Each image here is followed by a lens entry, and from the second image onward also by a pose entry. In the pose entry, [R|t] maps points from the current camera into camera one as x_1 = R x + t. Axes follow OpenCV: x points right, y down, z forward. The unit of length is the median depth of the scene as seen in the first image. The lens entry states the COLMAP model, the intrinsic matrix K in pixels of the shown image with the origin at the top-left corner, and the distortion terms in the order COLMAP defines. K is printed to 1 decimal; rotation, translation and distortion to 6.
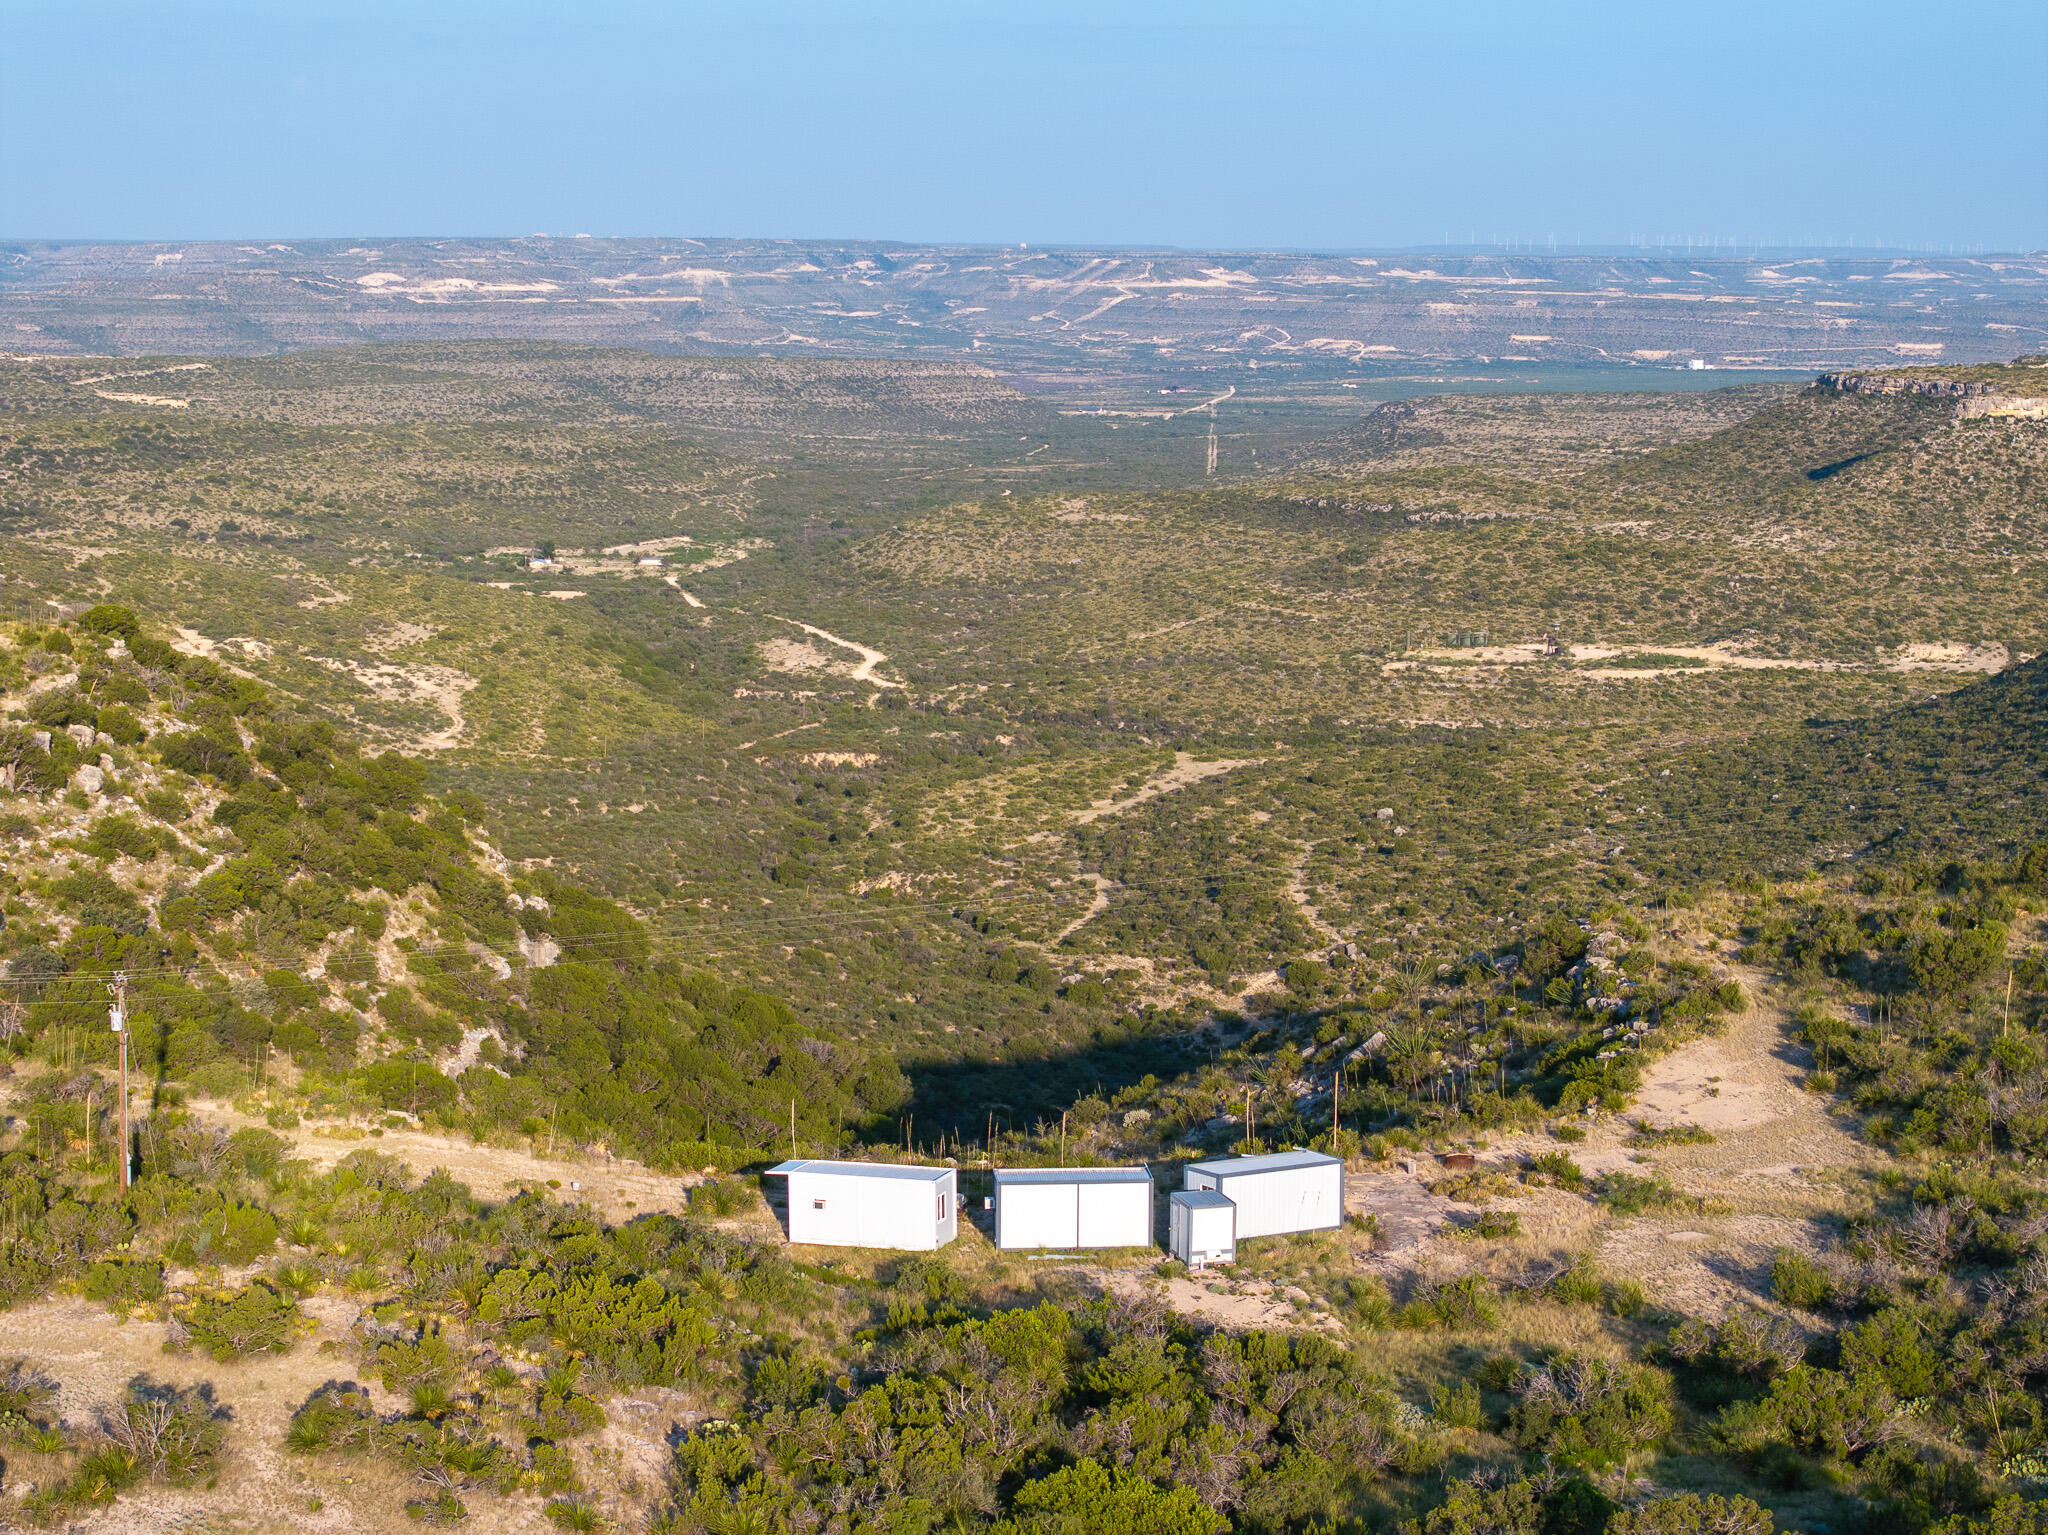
lens RADIAL K [[4150.7, 0, 1023.4], [0, 4150.7, 771.5], [0, 0, 1]] dist [-0.109873, 0.000000]
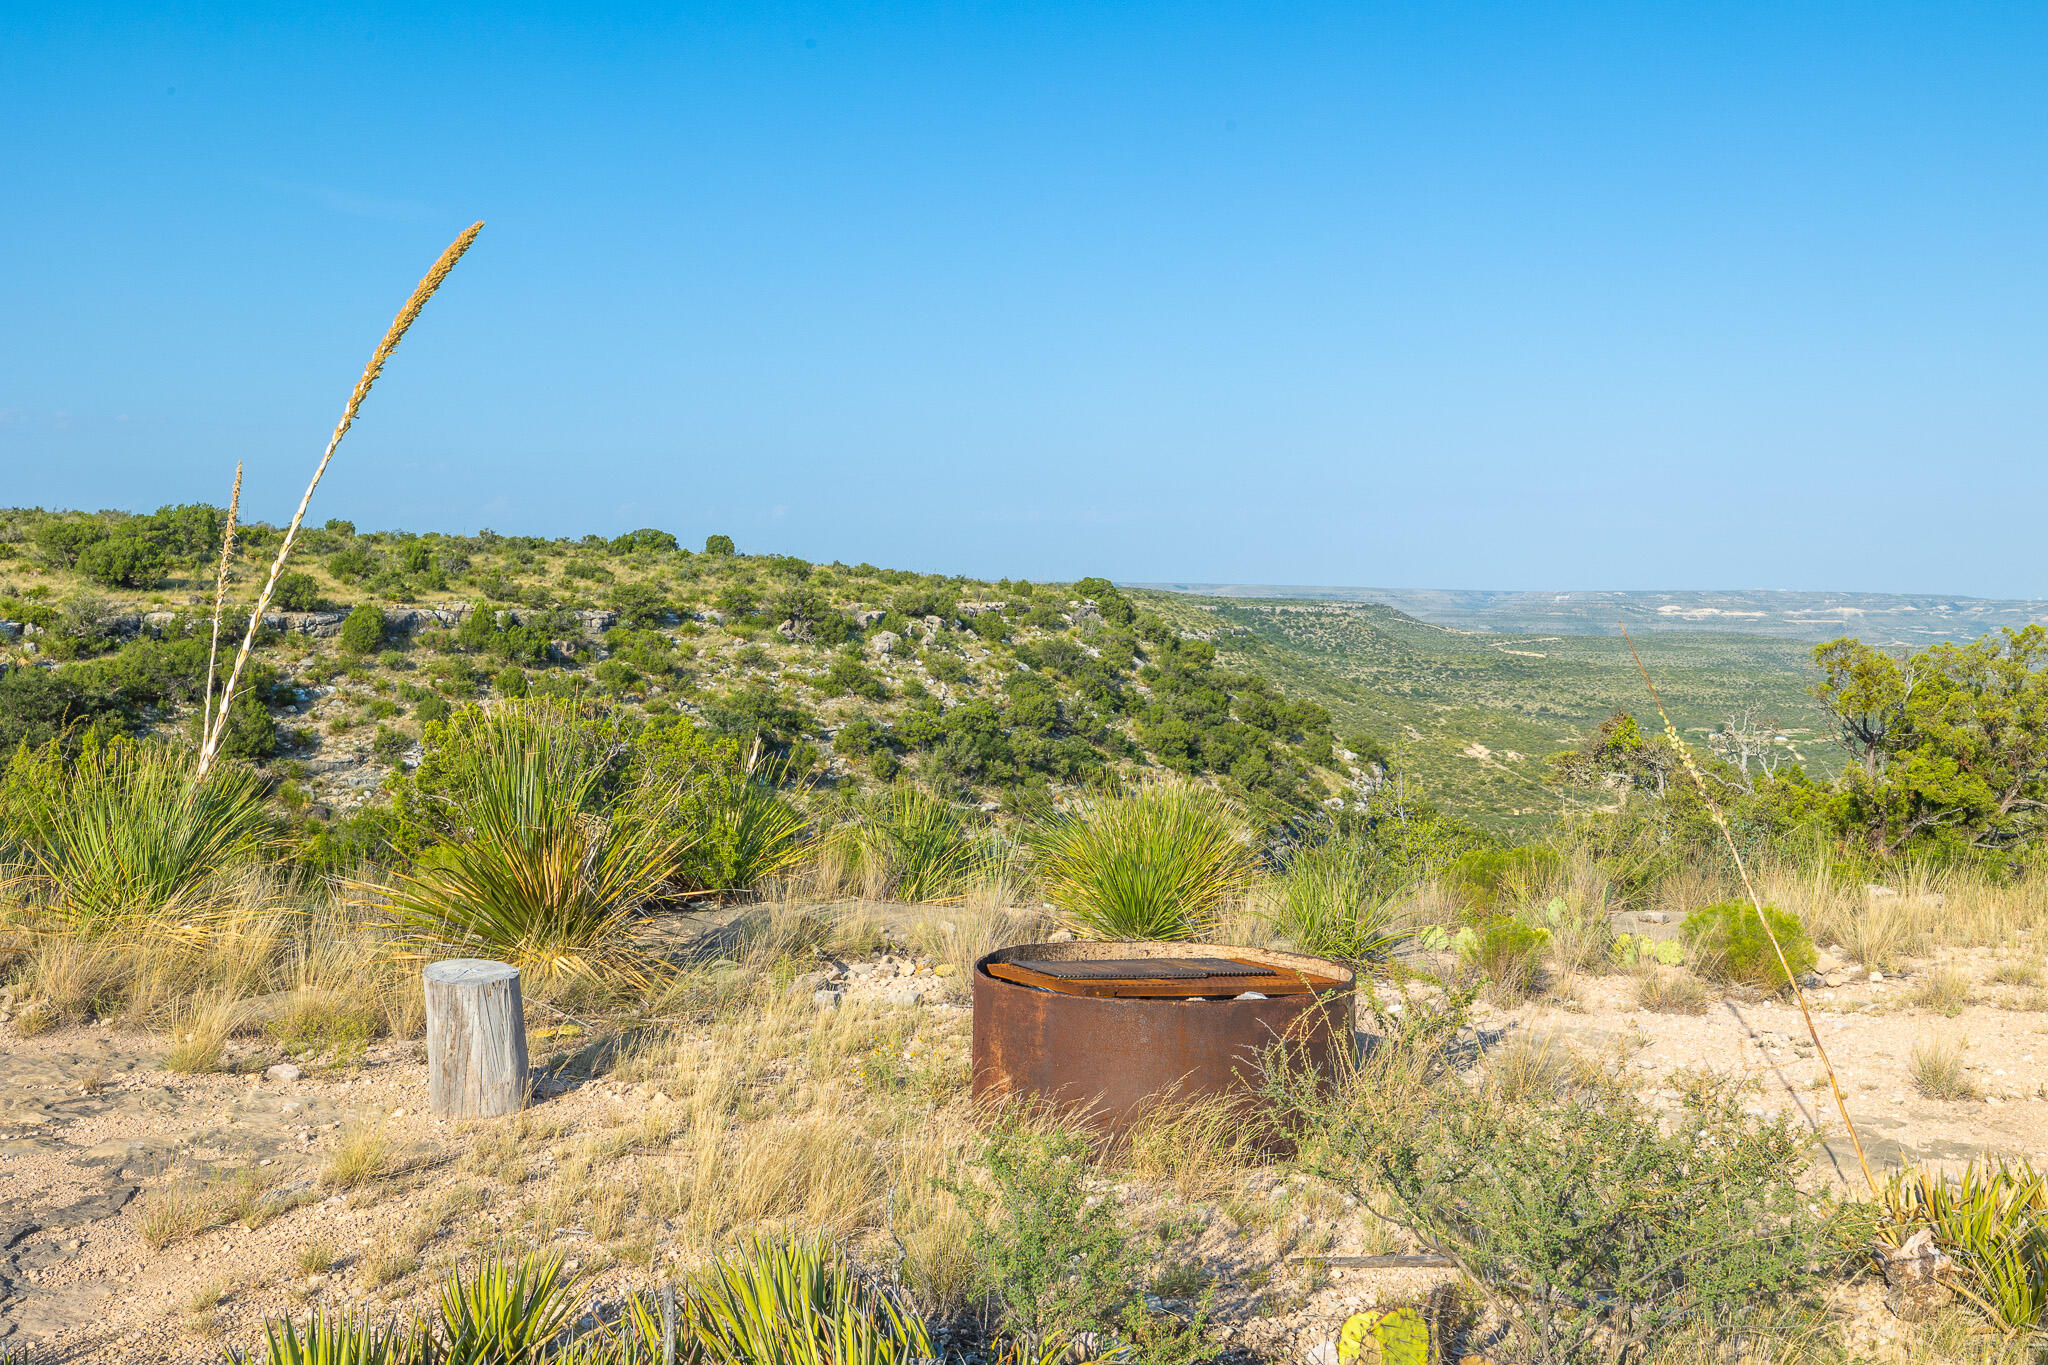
lens RADIAL K [[1994.3, 0, 996.8], [0, 1994.3, 672.8], [0, 0, 1]] dist [-0.008446, 0.000000]
pose [[0.885147, 0.029832, -0.464354, 0.013369], [-0.071003, 0.994915, -0.071427, 0.010124], [0.459862, 0.096194, 0.882765, 0.108855]]
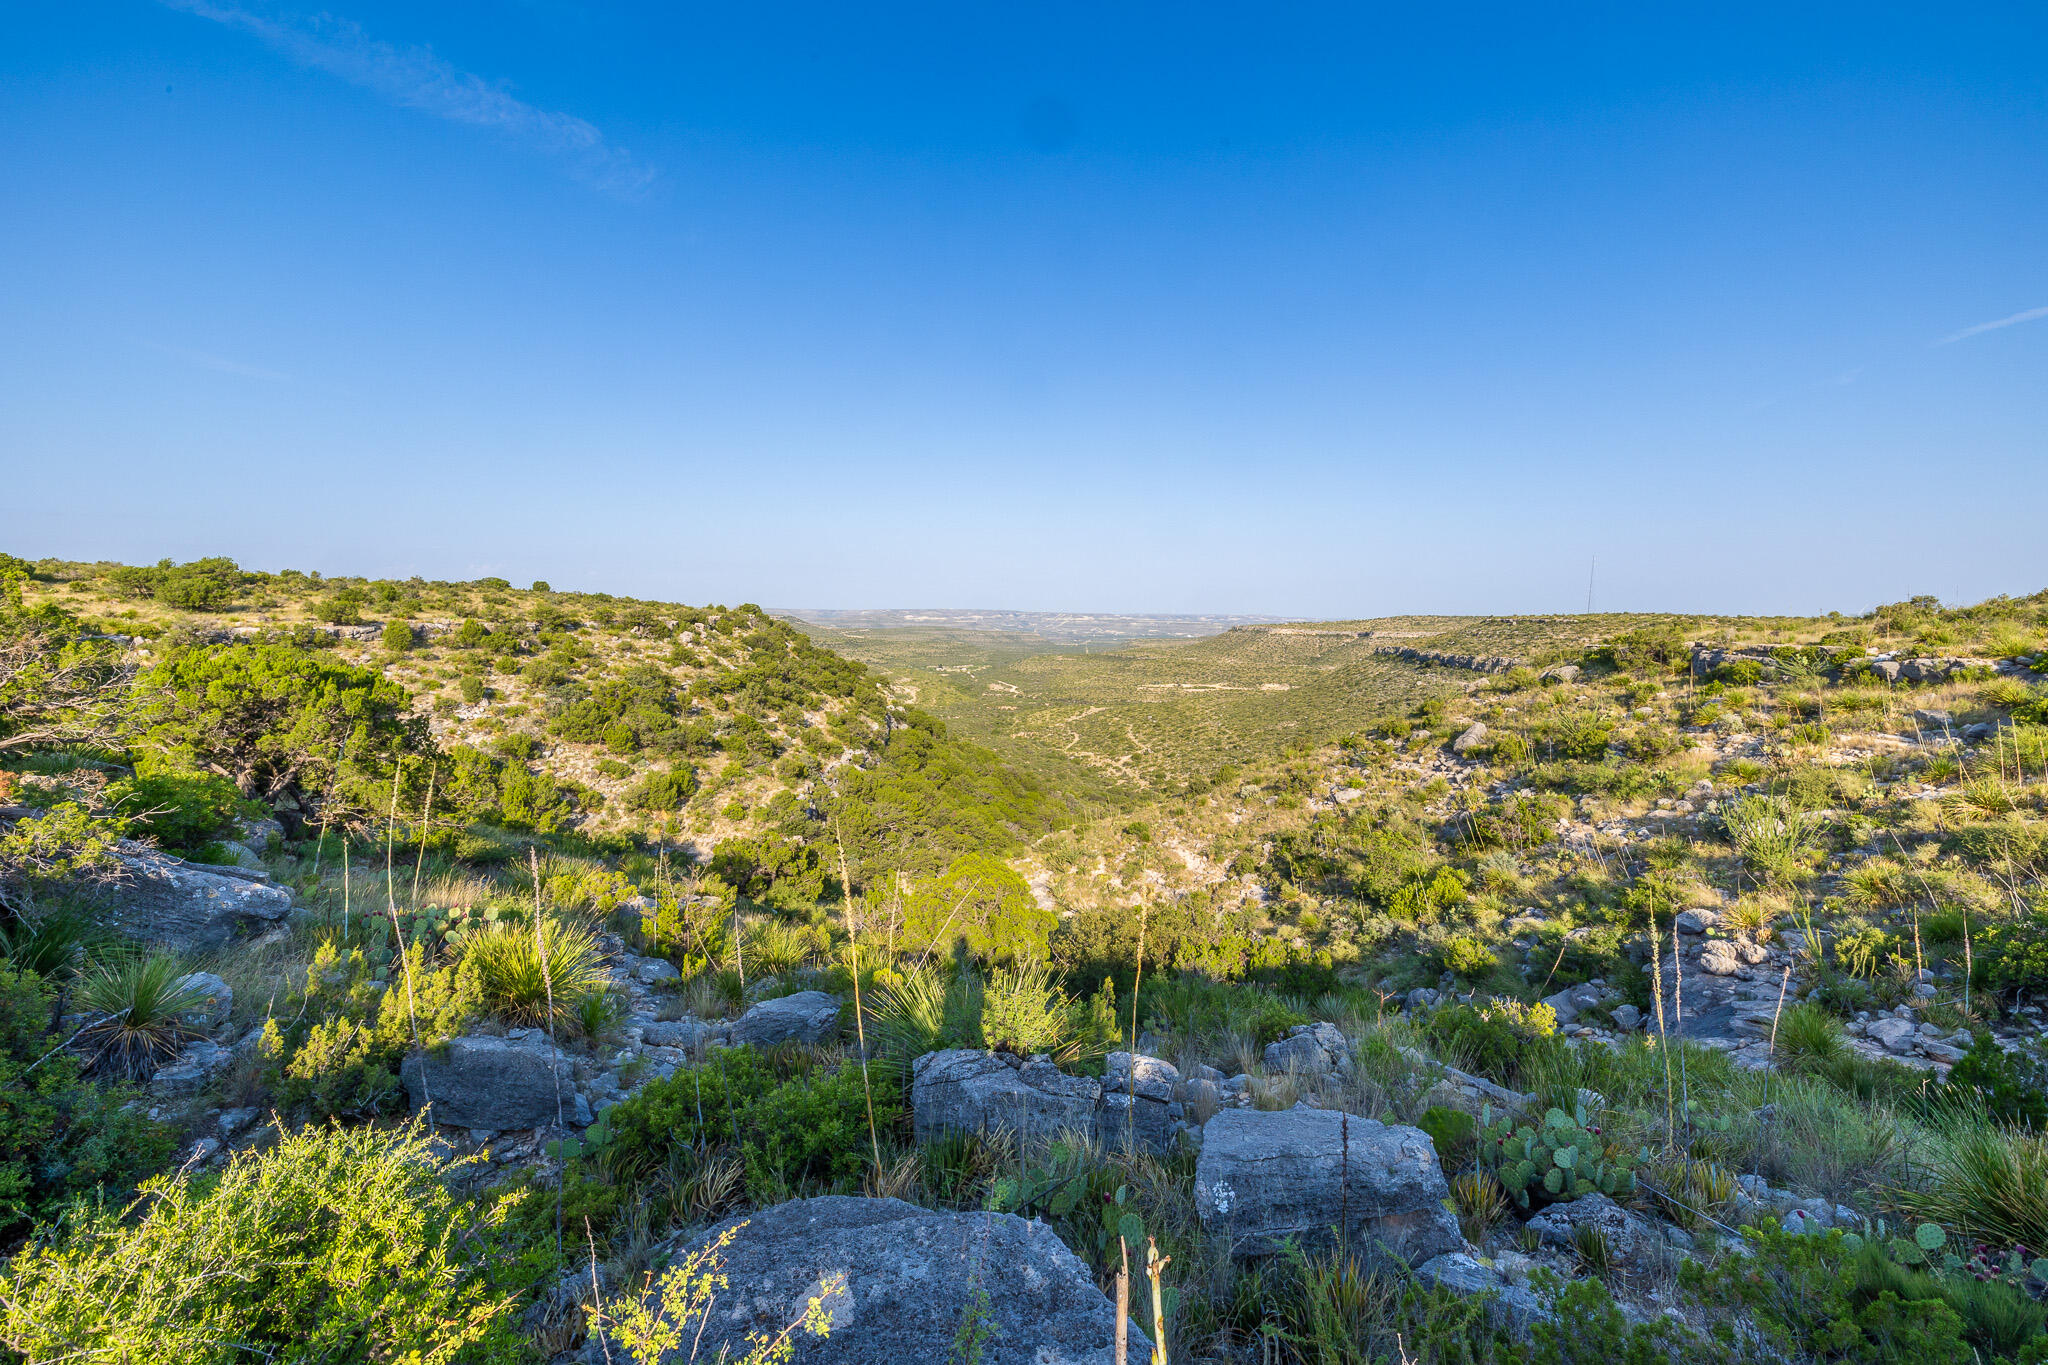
lens RADIAL K [[865.2, 0, 1025.5], [0, 865.2, 680.3], [0, 0, 1]] dist [-0.001098, 0.000126]
pose [[0.999758, 0.007158, -0.020810, -0.006947], [-0.008190, 0.998719, -0.049933, 0.009814], [0.020426, 0.050091, 0.998536, 0.112893]]
